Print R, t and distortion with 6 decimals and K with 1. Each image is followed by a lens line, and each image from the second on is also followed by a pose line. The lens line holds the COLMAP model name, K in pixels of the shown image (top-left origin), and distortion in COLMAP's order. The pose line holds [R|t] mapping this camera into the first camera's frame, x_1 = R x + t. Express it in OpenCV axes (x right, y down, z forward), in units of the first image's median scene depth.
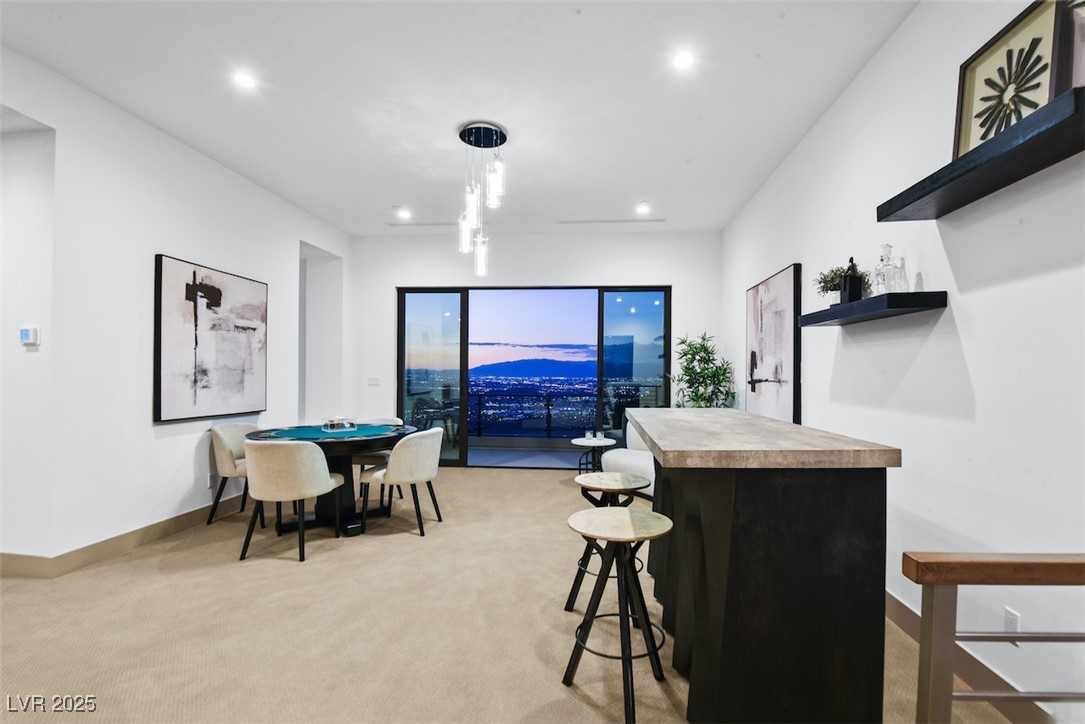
lens RADIAL K [[516.4, 0, 543.1], [0, 516.4, 384.5], [0, 0, 1]] dist [-0.002978, -0.000708]
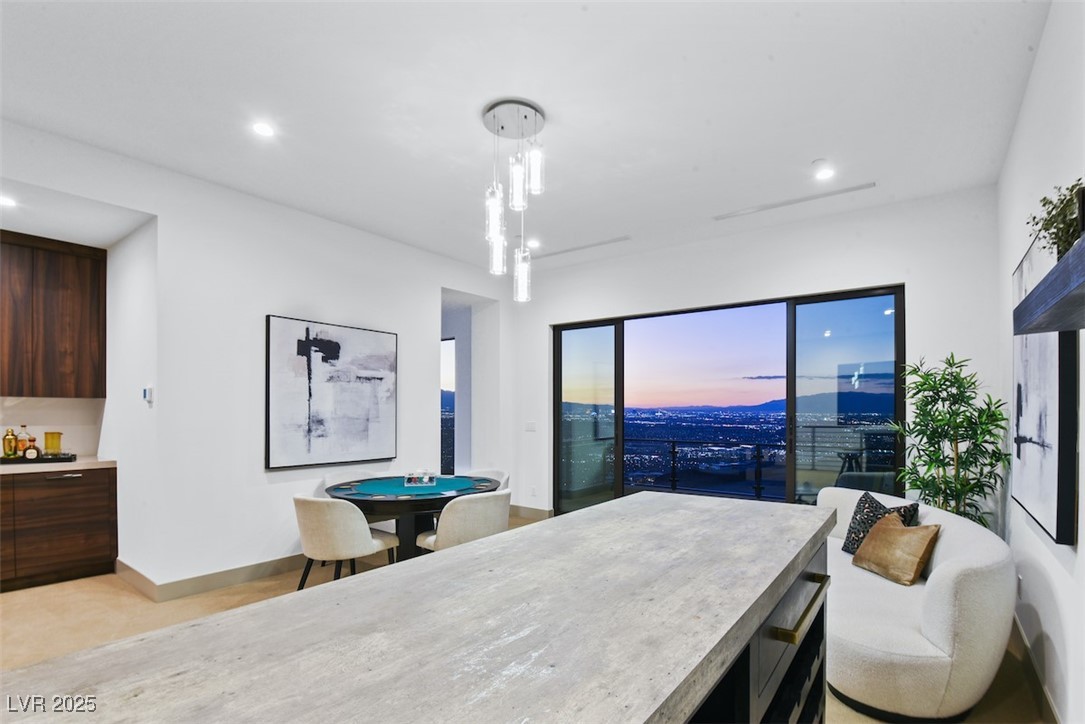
lens RADIAL K [[521.3, 0, 544.0], [0, 521.3, 421.6], [0, 0, 1]] dist [0.001174, -0.000300]
pose [[0.863014, 0.002356, -0.505174, 0.274357], [-0.002414, 0.999997, 0.000540, -0.025746], [0.505174, 0.000753, 0.863017, 0.297878]]
